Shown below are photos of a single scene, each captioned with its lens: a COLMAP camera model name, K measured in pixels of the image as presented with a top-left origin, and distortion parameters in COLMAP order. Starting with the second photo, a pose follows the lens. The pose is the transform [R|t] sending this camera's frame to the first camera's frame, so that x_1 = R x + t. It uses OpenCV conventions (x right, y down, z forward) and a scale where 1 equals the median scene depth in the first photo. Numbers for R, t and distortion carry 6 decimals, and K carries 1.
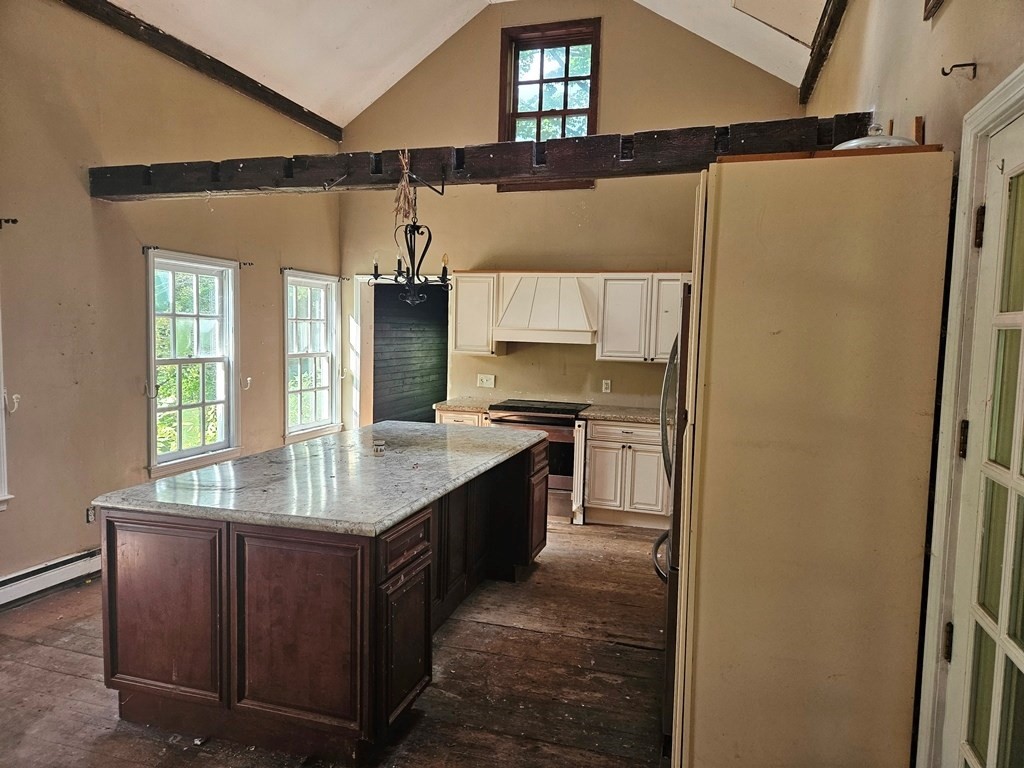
lens RADIAL K [[677.5, 0, 510.1], [0, 677.5, 386.6], [0, 0, 1]] dist [0.039476, 0.000136]
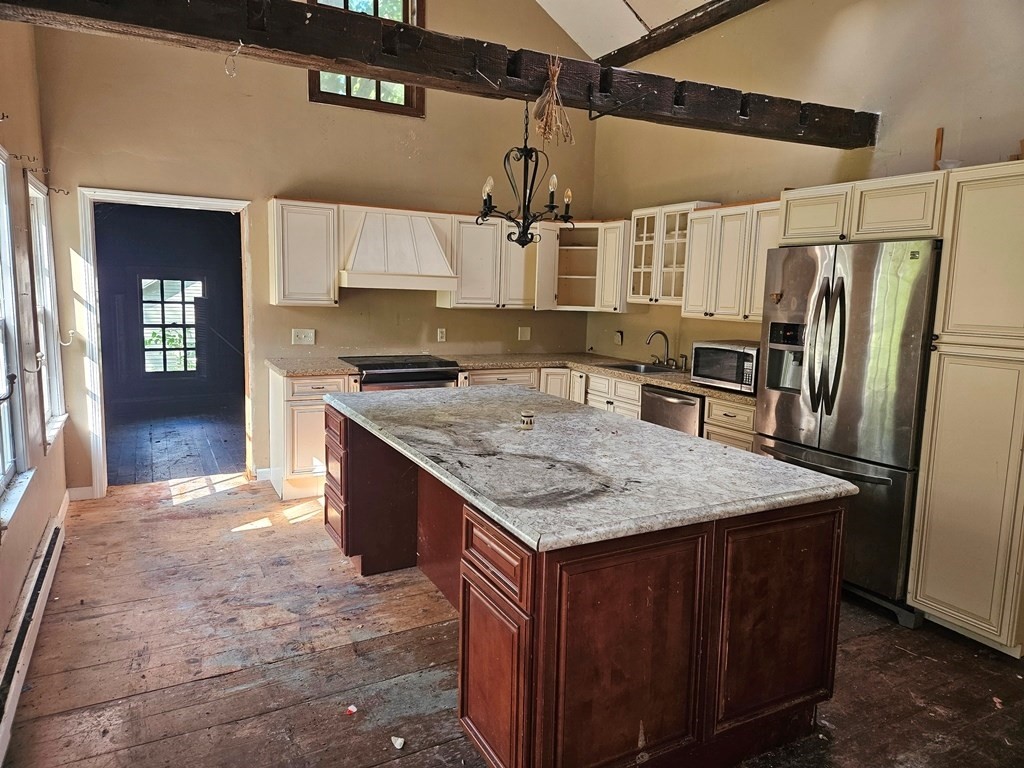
lens RADIAL K [[686.3, 0, 509.2], [0, 686.3, 382.1], [0, 0, 1]] dist [0.037266, -0.000123]
pose [[0.711818, -0.102759, 0.694806, -0.486096], [0.050786, 0.994180, 0.095007, -0.022666], [-0.700525, -0.032341, 0.712894, 0.256708]]
